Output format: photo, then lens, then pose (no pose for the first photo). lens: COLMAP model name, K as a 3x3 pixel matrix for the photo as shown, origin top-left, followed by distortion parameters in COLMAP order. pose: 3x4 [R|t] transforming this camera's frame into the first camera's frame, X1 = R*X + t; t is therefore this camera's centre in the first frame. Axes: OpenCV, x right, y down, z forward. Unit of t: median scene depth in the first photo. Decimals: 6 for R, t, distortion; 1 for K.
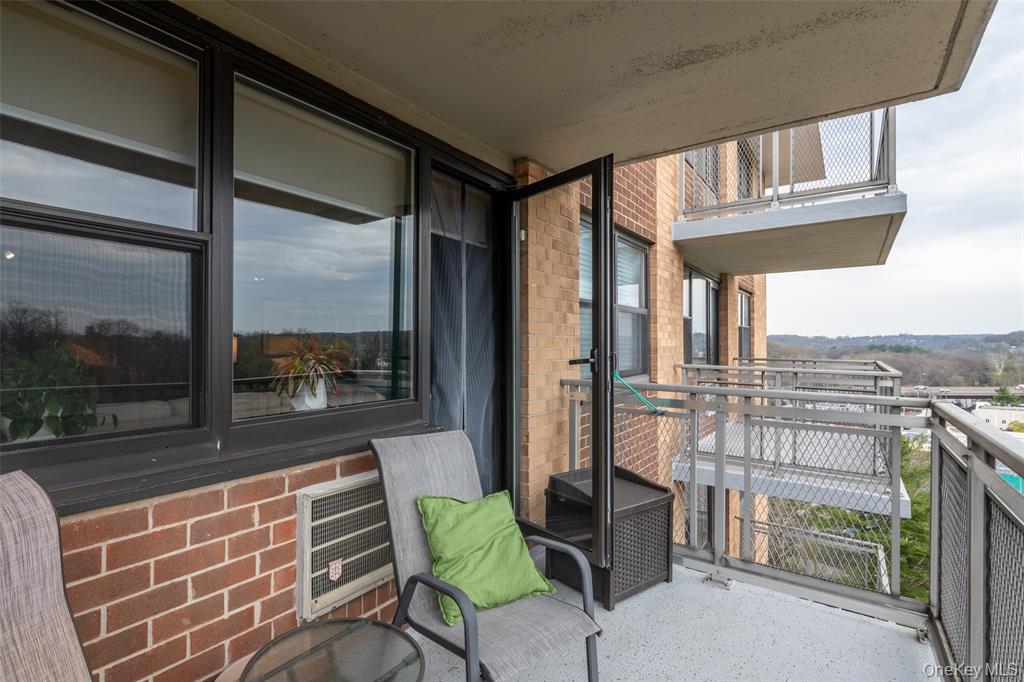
lens RADIAL K [[527.0, 0, 514.5], [0, 527.0, 343.9], [0, 0, 1]] dist [-0.011614, 0.004340]
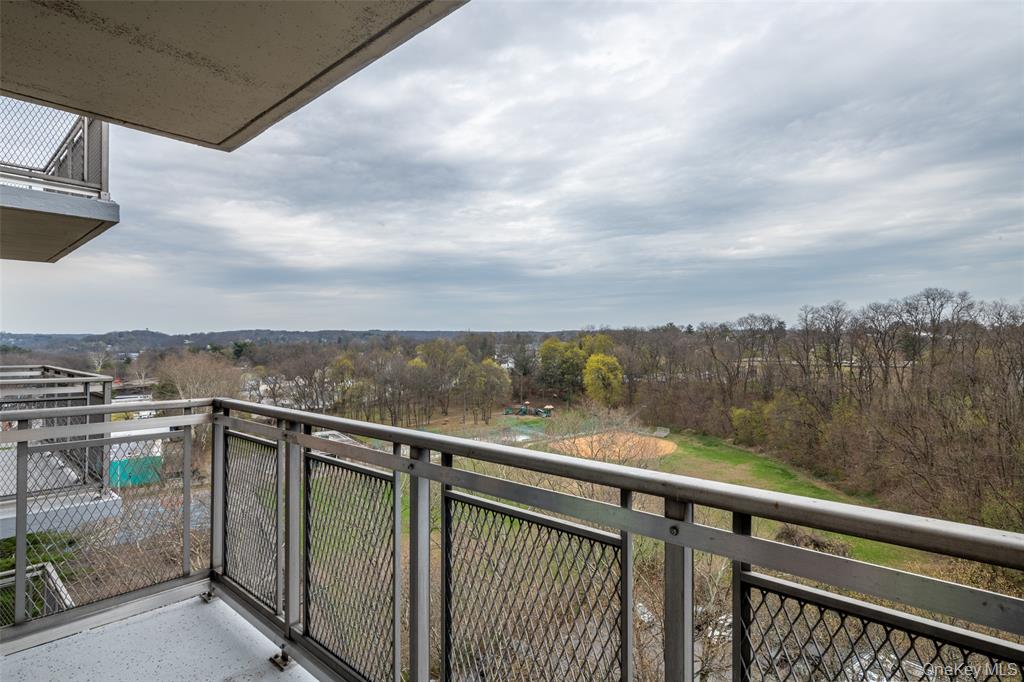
lens RADIAL K [[527.0, 0, 519.5], [0, 527.0, 341.4], [0, 0, 1]] dist [-0.011614, 0.004340]
pose [[0.043401, -0.001531, 0.999057, -0.124888], [-0.005476, 0.999983, 0.001771, -0.010517], [-0.999043, -0.005547, 0.043391, 0.076530]]
